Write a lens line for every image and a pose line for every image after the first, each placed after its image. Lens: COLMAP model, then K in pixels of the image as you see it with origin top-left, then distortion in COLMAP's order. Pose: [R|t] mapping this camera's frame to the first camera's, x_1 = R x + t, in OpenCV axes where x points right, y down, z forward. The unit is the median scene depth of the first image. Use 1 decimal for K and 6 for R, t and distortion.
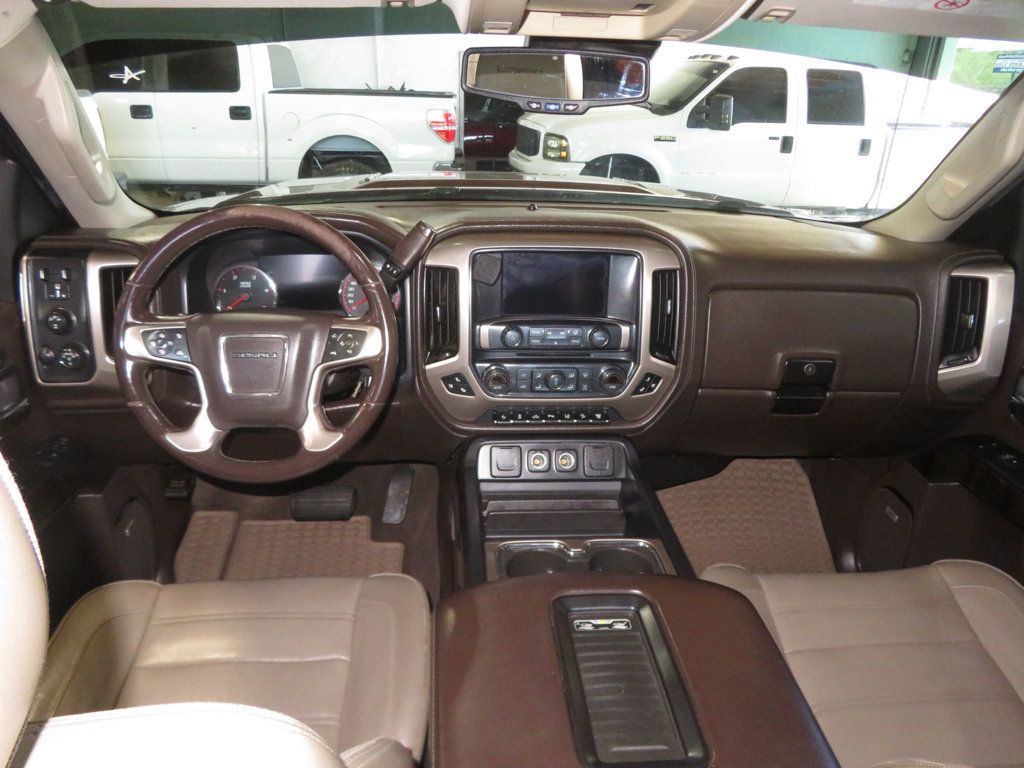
lens RADIAL K [[717.6, 0, 512.0], [0, 717.6, 384.0], [0, 0, 1]] dist [-0.010332, 0.002039]
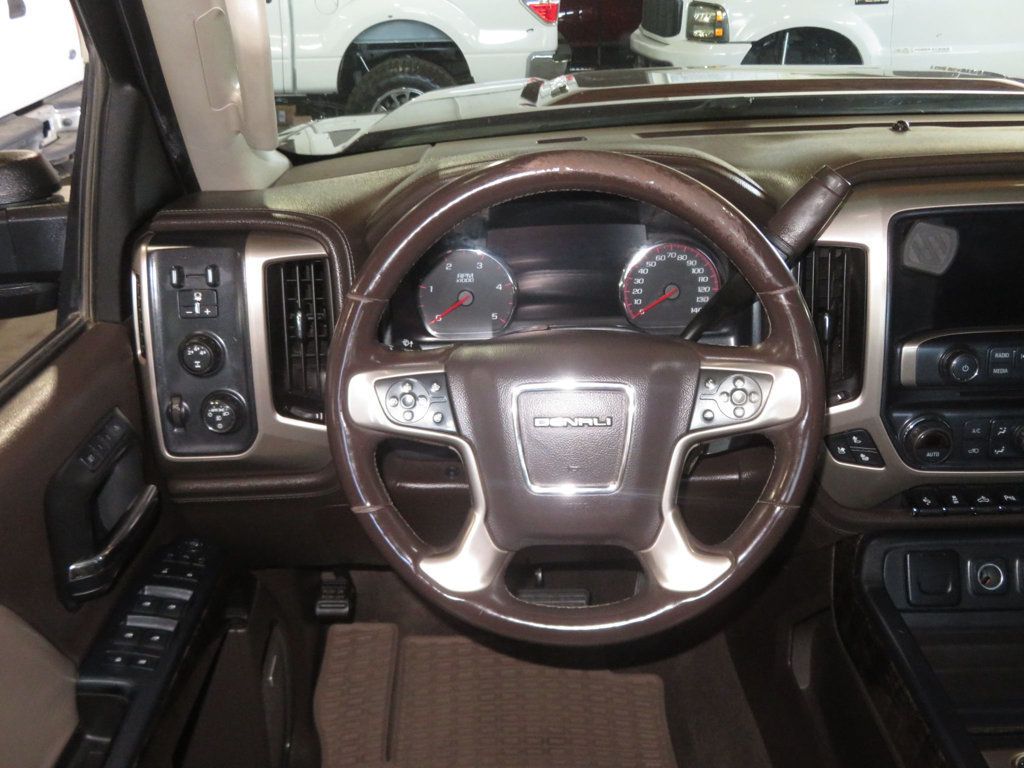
lens RADIAL K [[997.6, 0, 489.2], [0, 997.6, 384.3], [0, 0, 1]] dist [-0.003946, -0.004333]
pose [[0.994693, -0.011332, -0.102263, -0.278593], [0.013775, 0.999635, 0.023222, -0.070892], [0.101962, -0.024507, 0.994486, 0.178877]]
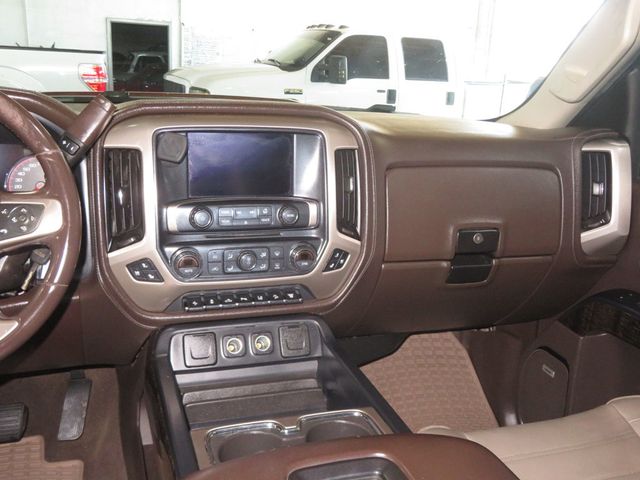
lens RADIAL K [[625.6, 0, 321.6], [0, 625.6, 236.6], [0, 0, 1]] dist [-0.010815, 0.000423]
pose [[0.966886, -0.049009, 0.250461, -0.053628], [0.079179, 0.990568, -0.111833, 0.065293], [-0.242617, 0.127961, 0.961646, 0.144466]]
